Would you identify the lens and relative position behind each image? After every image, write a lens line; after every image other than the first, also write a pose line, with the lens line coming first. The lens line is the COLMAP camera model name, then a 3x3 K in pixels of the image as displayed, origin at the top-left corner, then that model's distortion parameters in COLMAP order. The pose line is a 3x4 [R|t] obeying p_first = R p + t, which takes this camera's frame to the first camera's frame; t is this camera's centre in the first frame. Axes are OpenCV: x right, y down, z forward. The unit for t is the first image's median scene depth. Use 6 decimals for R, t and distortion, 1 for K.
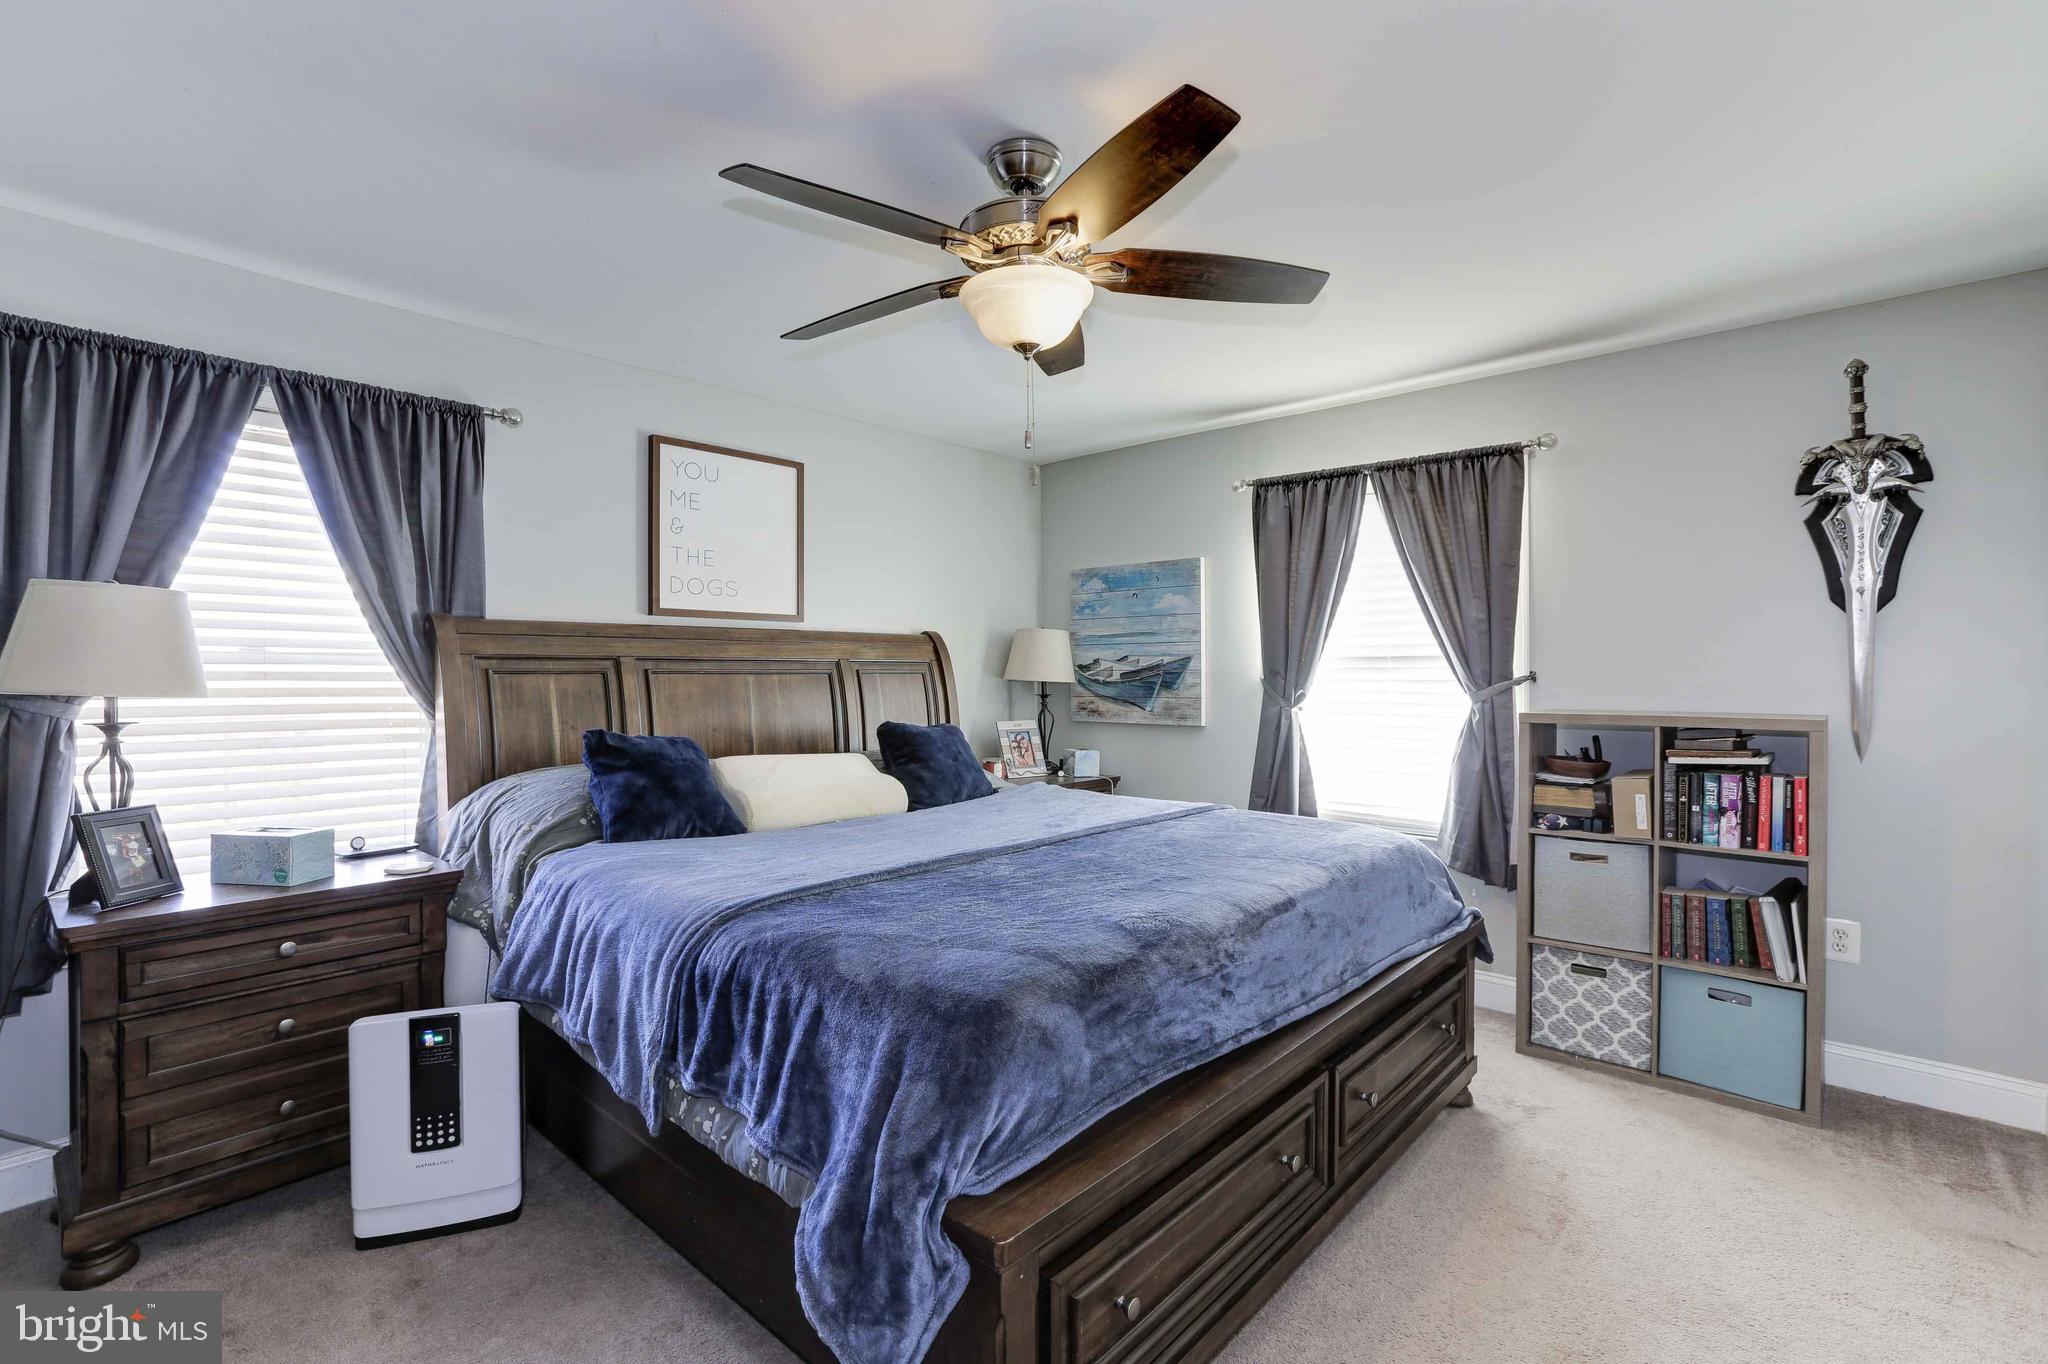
lens RADIAL K [[949.1, 0, 1030.2], [0, 949.1, 681.2], [0, 0, 1]] dist [-0.030785, 0.016631]
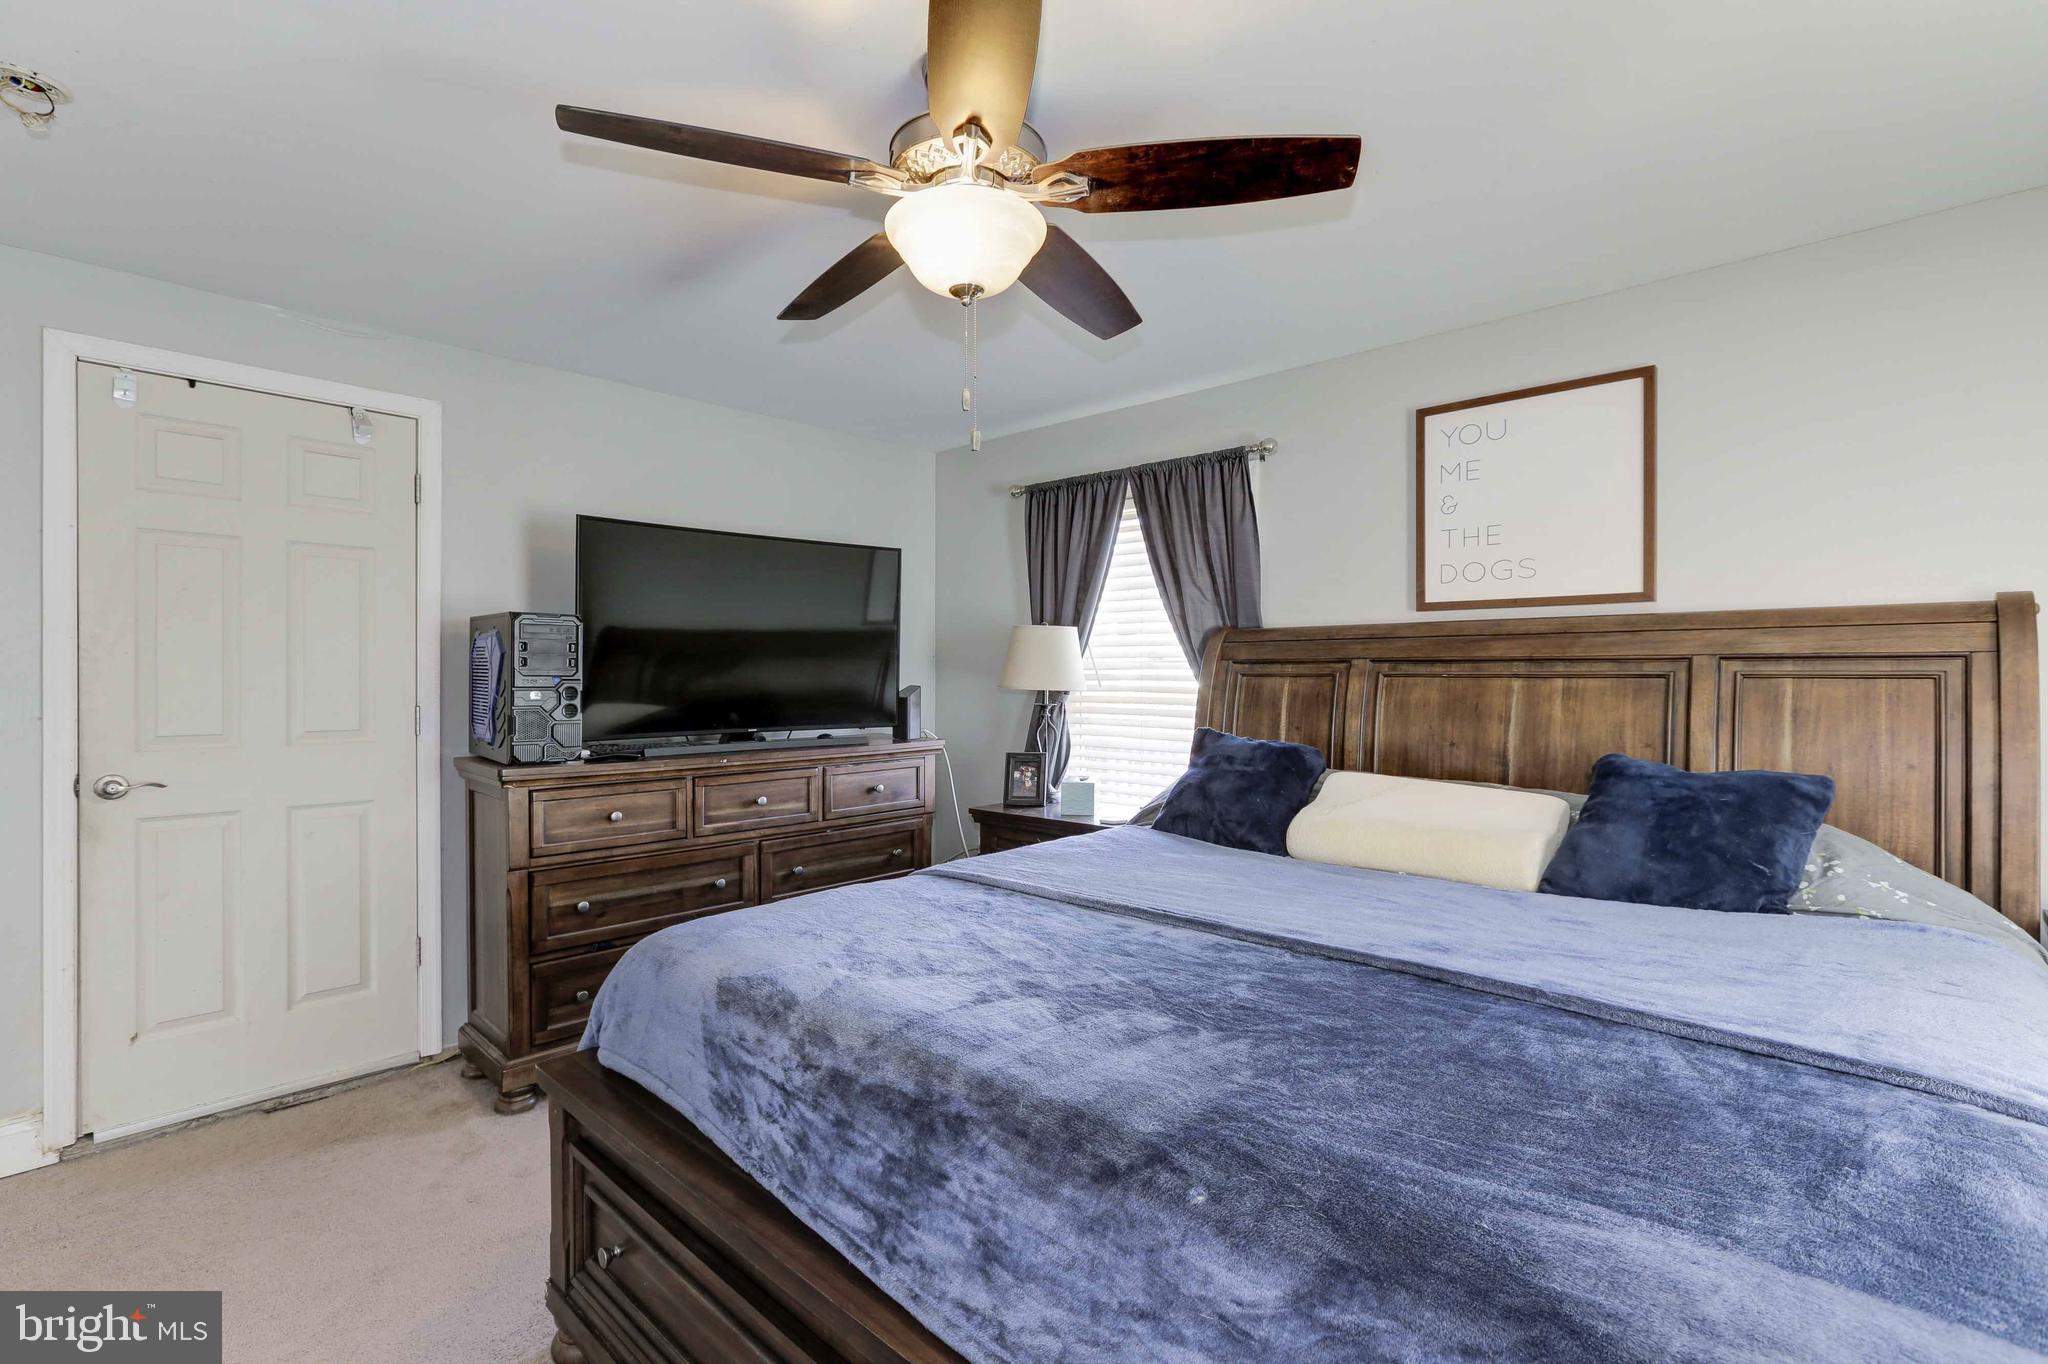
lens RADIAL K [[949.1, 0, 1035.4], [0, 949.1, 685.9], [0, 0, 1]] dist [-0.030785, 0.016631]
pose [[-0.019429, 0.012845, -0.999729, 0.991435], [-0.005565, 0.999901, 0.012955, -0.017818], [0.999796, 0.005815, -0.019356, 1.292642]]
